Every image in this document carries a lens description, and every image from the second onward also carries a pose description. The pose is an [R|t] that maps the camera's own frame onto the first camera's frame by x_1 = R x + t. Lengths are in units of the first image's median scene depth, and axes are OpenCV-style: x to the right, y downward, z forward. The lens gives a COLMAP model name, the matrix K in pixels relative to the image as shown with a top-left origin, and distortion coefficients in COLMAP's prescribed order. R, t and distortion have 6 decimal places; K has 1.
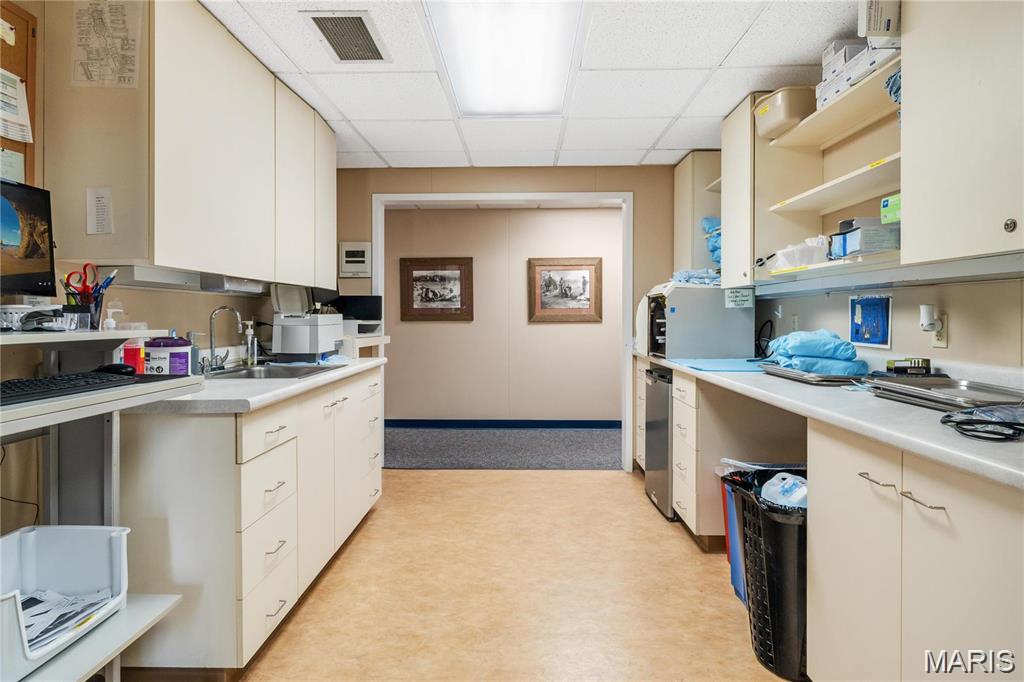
lens RADIAL K [[550.9, 0, 506.0], [0, 550.9, 326.2], [0, 0, 1]] dist [0.000482, -0.000551]
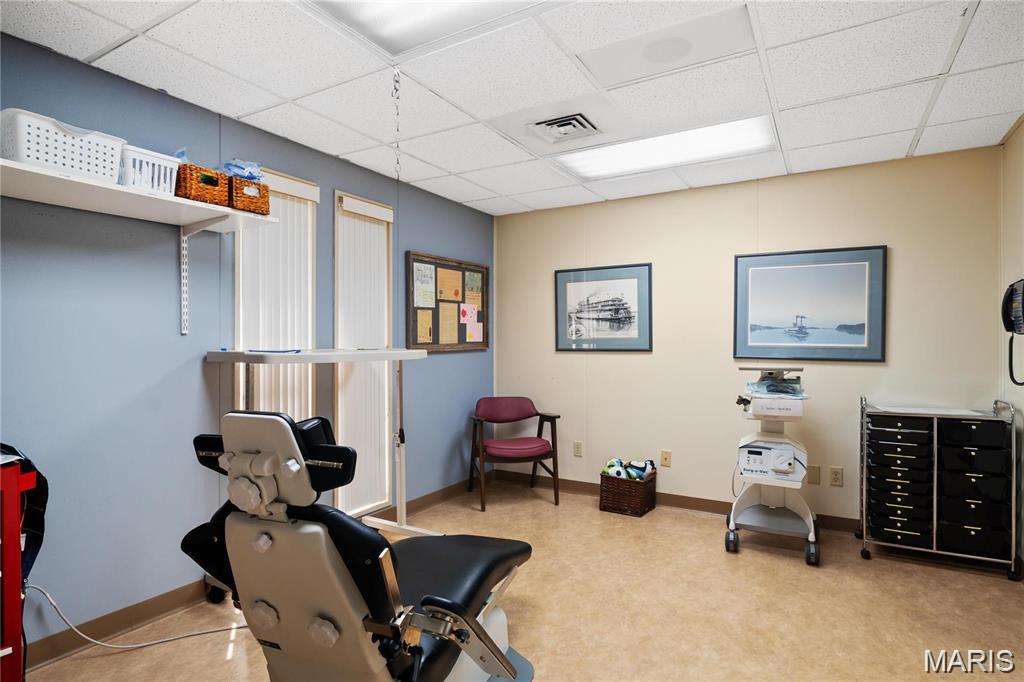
lens RADIAL K [[539.7, 0, 512.0], [0, 539.7, 341.0], [0, 0, 1]] dist [0.000630, -0.000006]
pose [[-0.482932, 0.000593, -0.875658, 1.024695], [-0.009206, 0.999941, 0.005754, -0.030597], [0.875610, 0.010840, -0.482898, 1.249975]]
